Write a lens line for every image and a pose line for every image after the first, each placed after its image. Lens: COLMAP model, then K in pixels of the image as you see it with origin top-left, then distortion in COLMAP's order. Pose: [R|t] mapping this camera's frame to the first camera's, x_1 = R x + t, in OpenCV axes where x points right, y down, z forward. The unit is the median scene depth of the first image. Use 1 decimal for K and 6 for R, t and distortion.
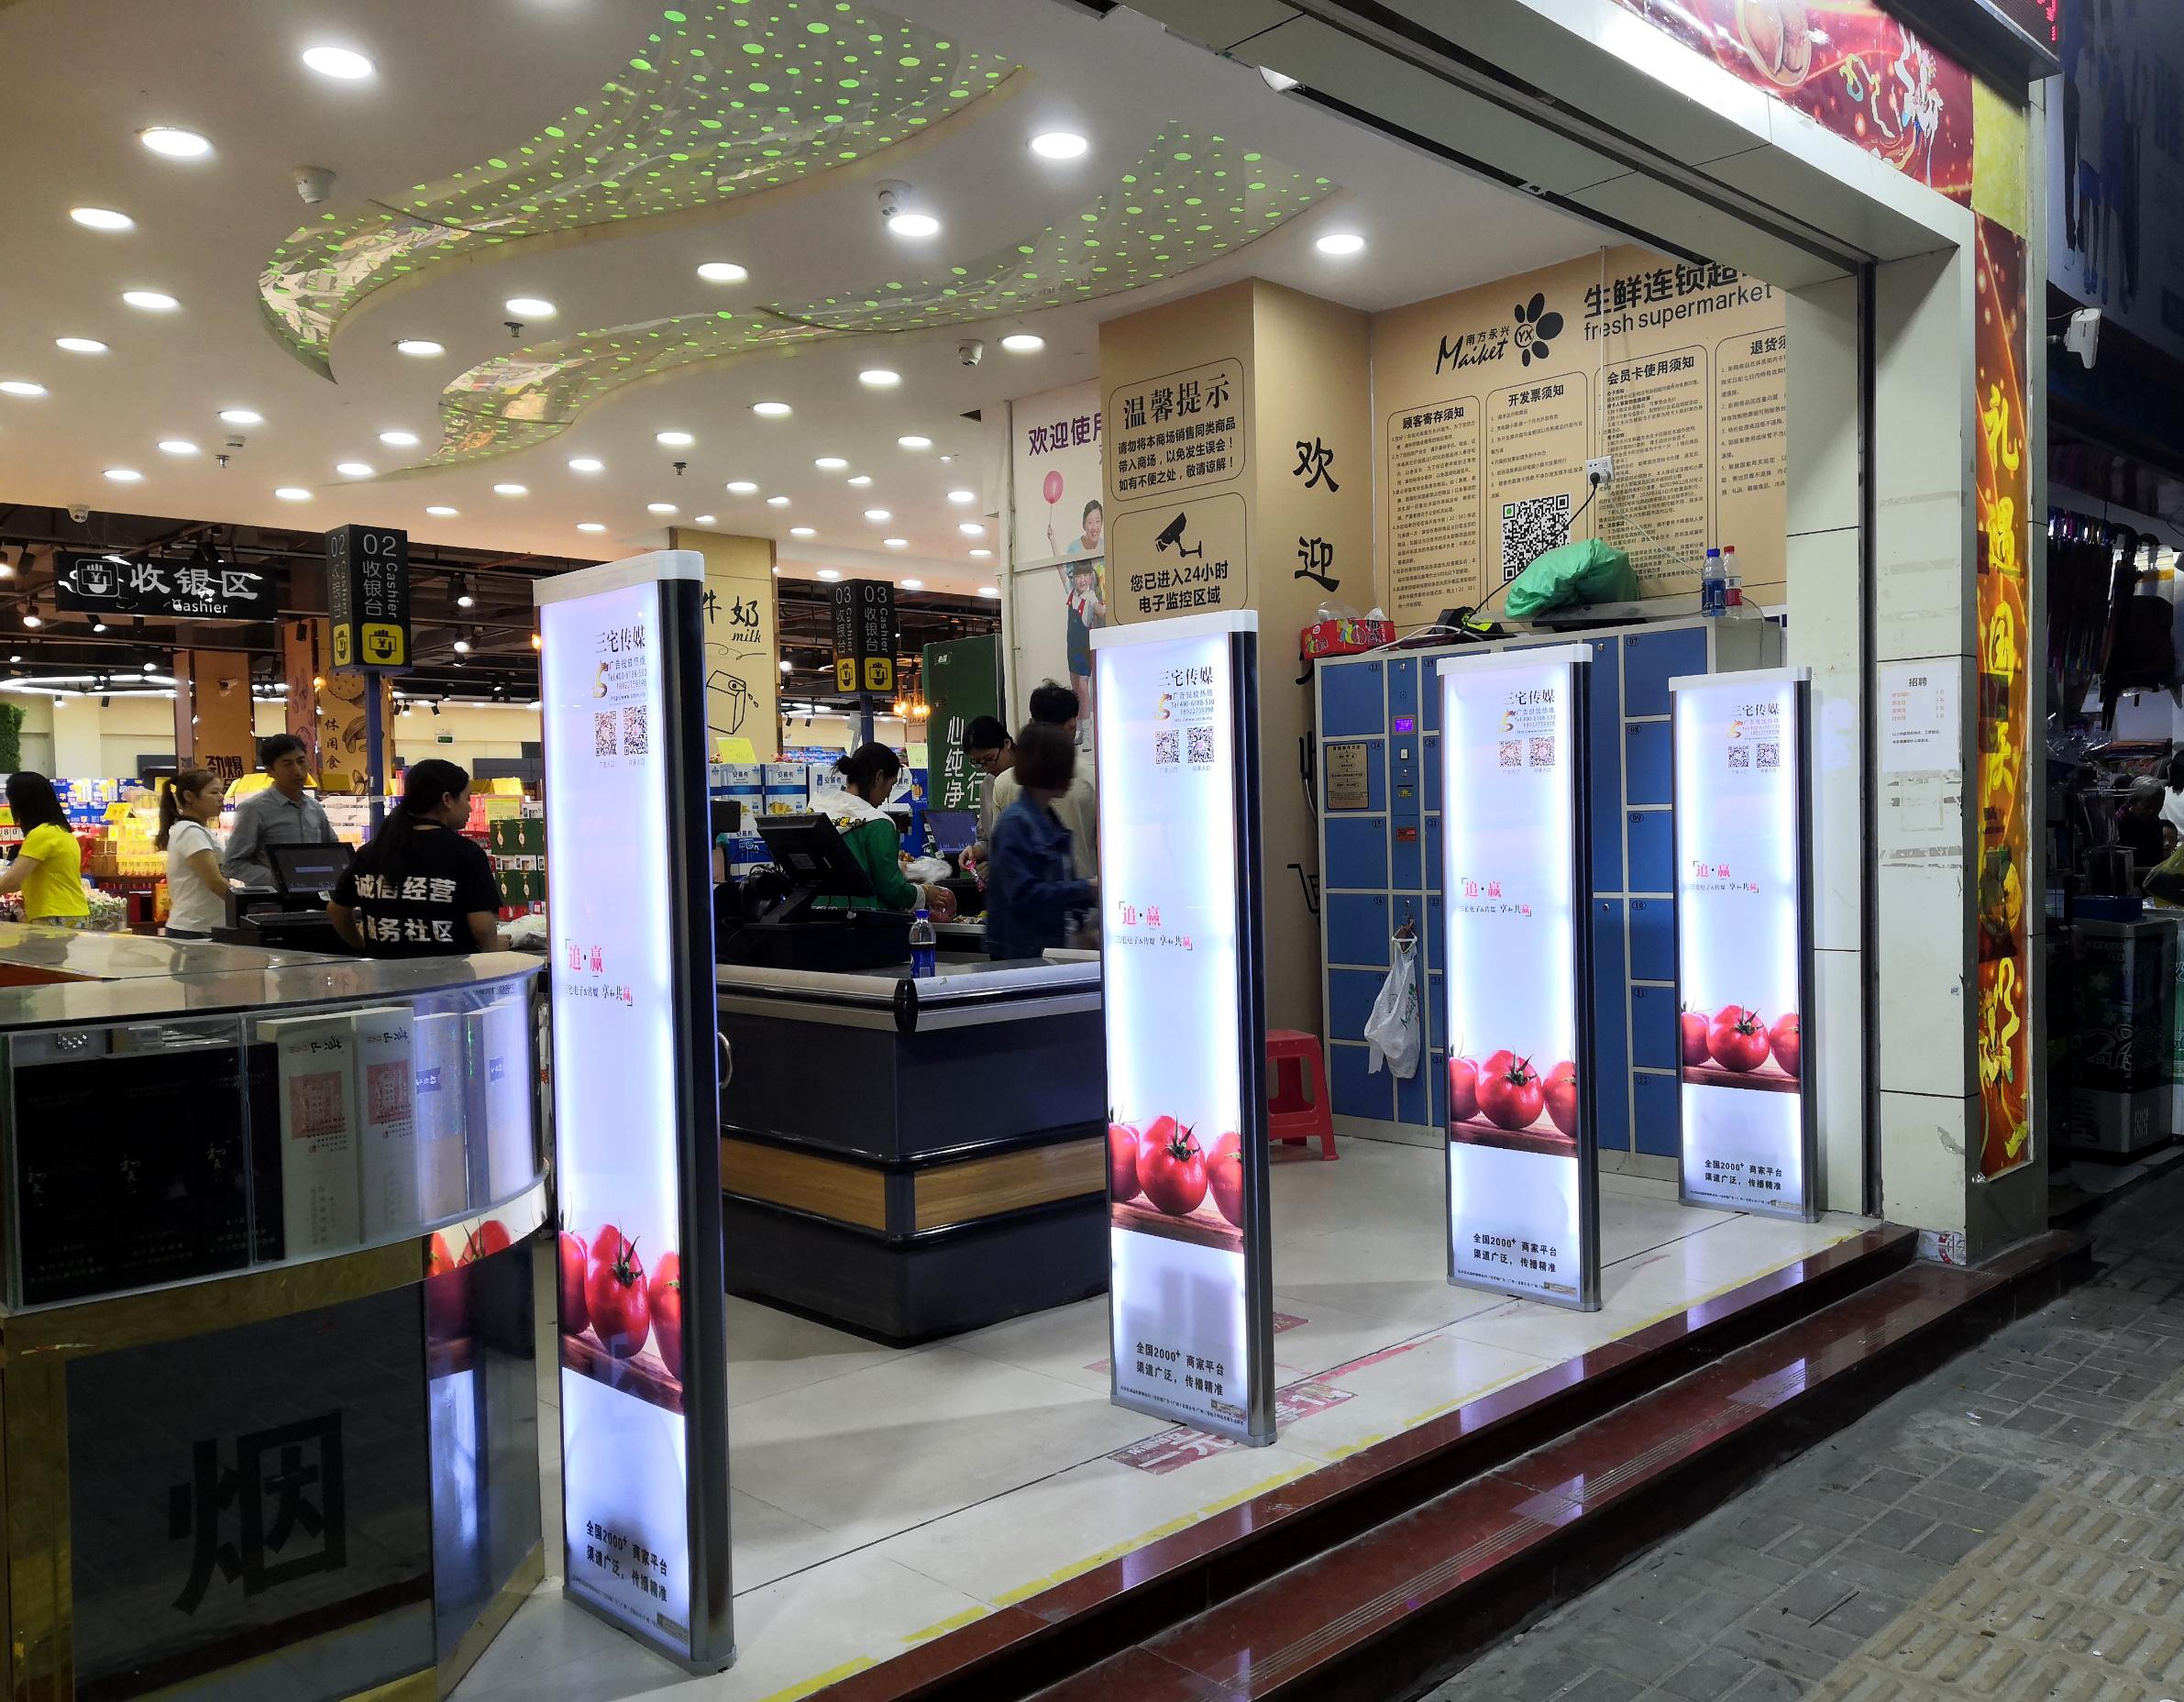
lens RADIAL K [[1768.5, 0, 1096.1], [0, 1768.5, 884.4], [0, 0, 1]] dist [0.126815, -0.342939]
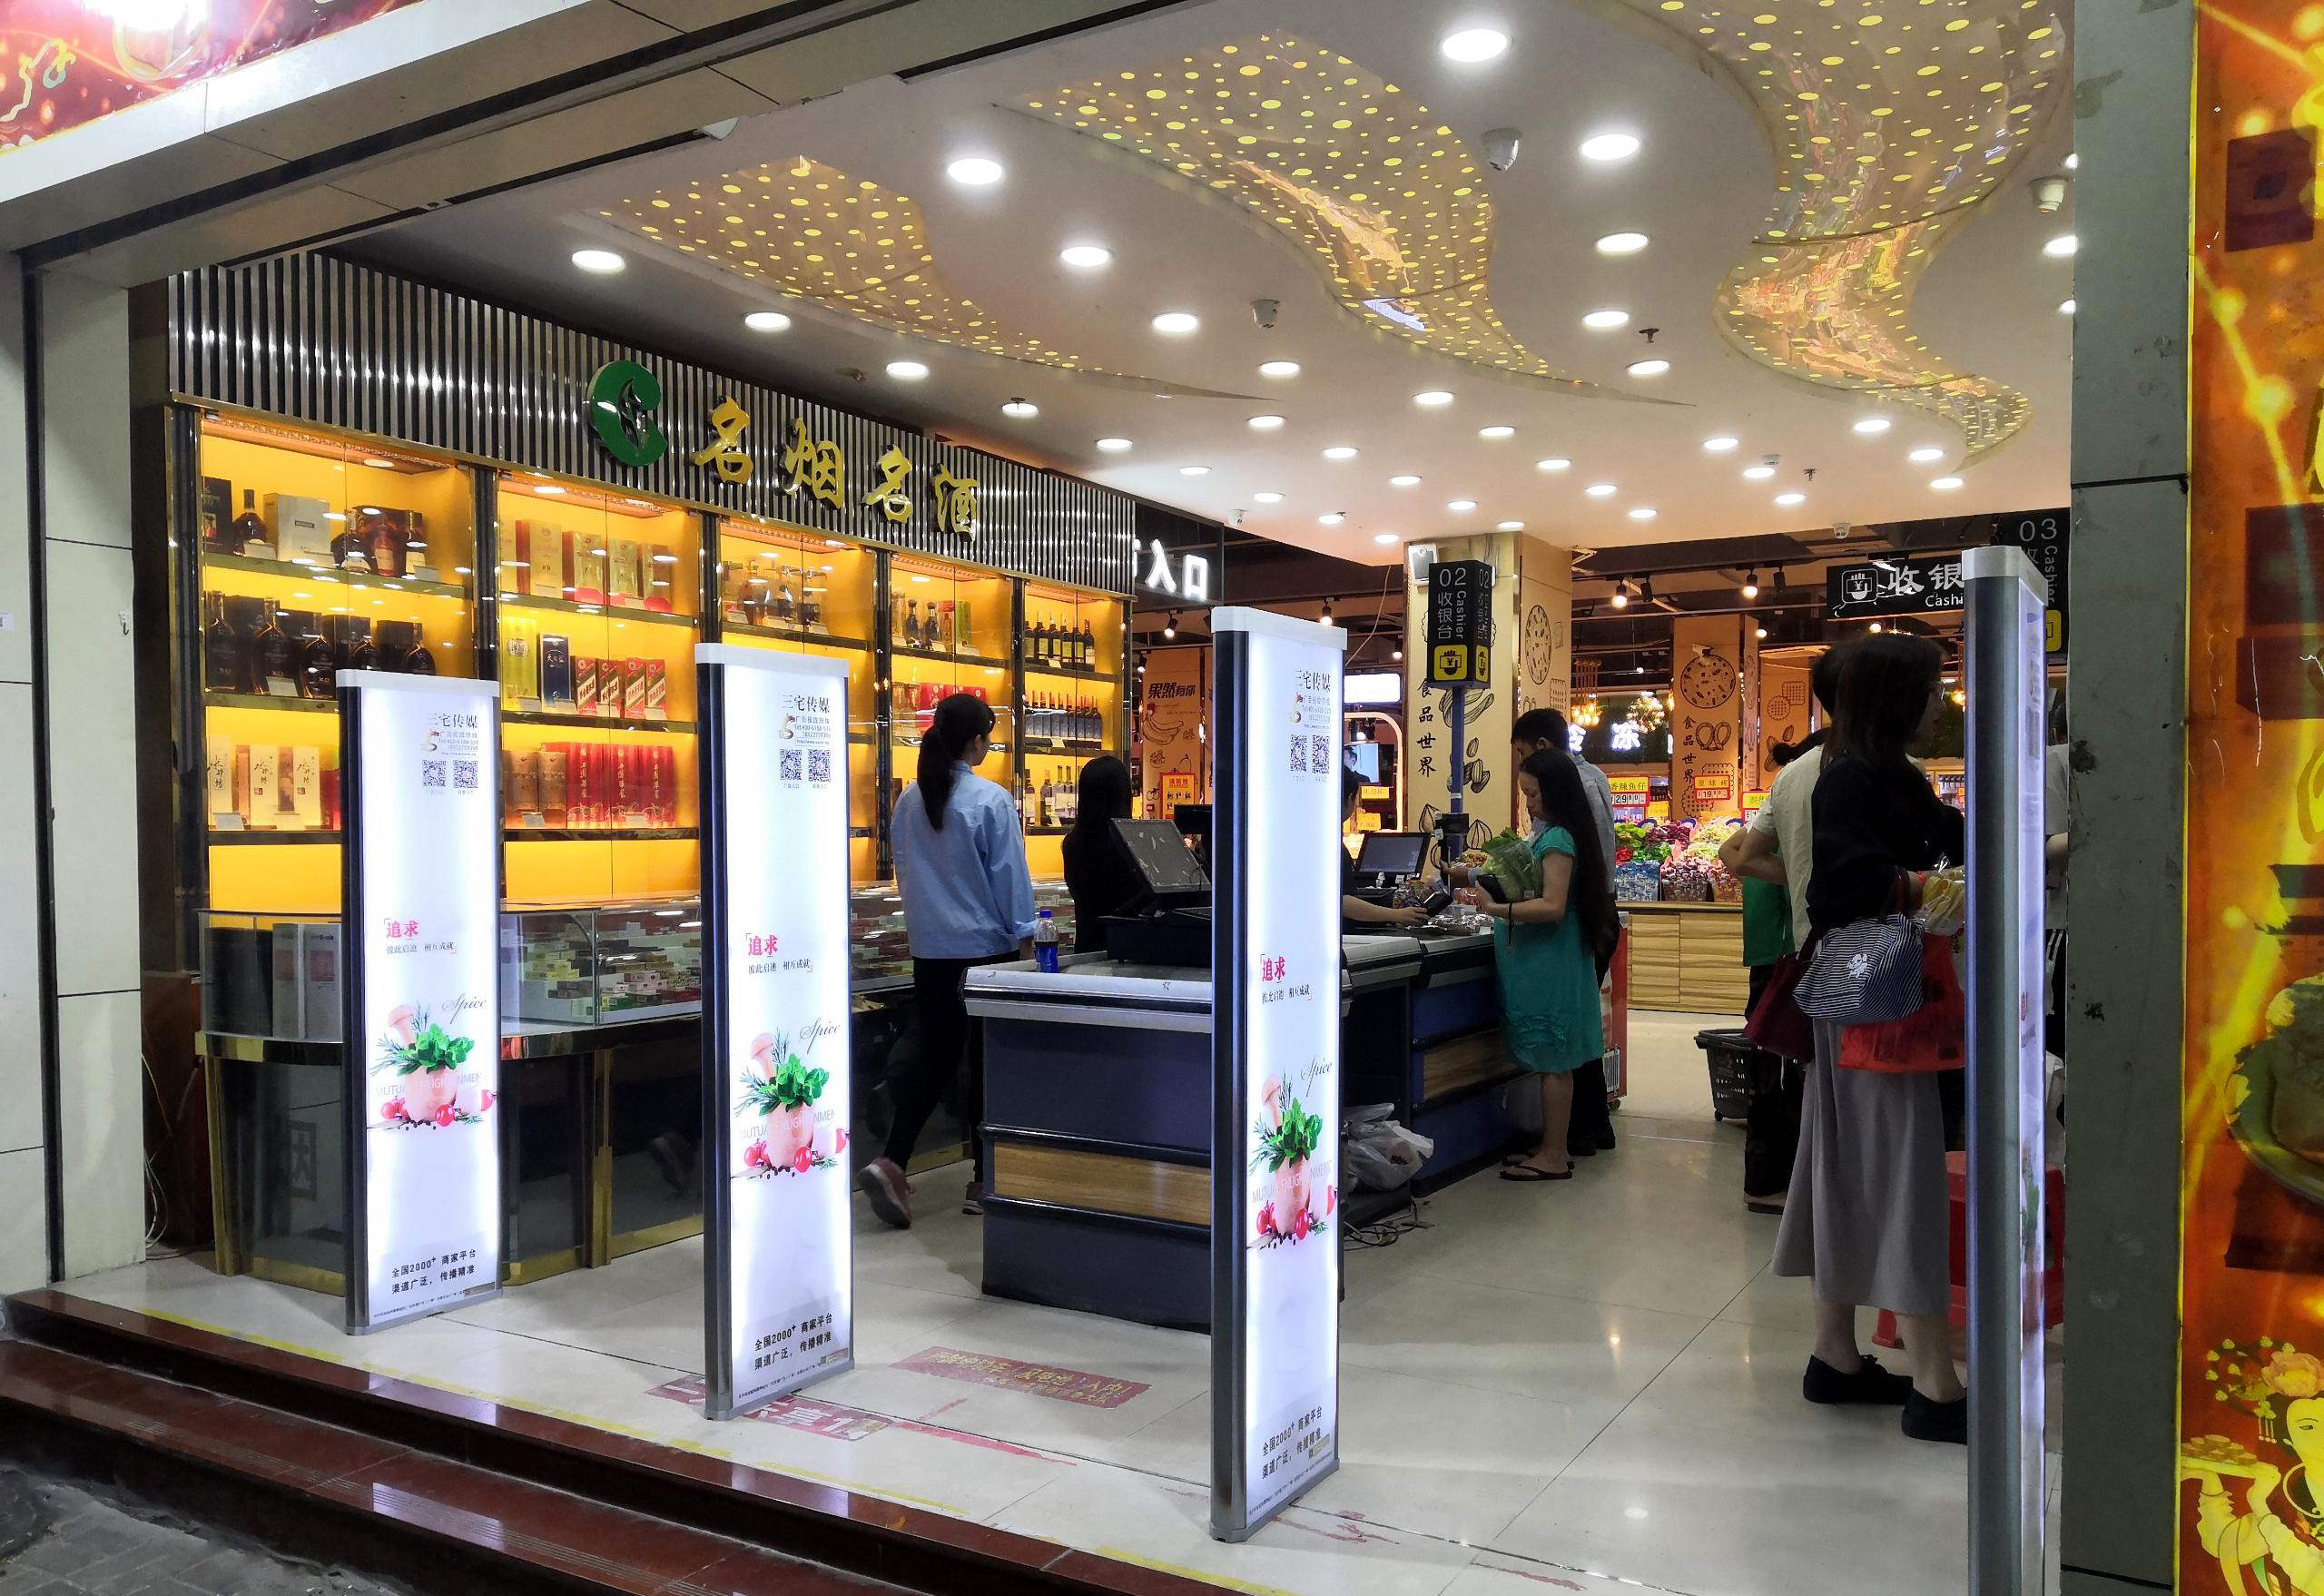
lens RADIAL K [[1682.7, 0, 1162.2], [0, 1682.7, 875.7], [0, 0, 1]] dist [0.025309, -0.001066]
pose [[0.243581, 0.046693, -0.968756, 0.941402], [-0.033298, 0.998654, 0.039762, -0.050741], [0.969309, 0.022573, 0.244808, 0.839779]]
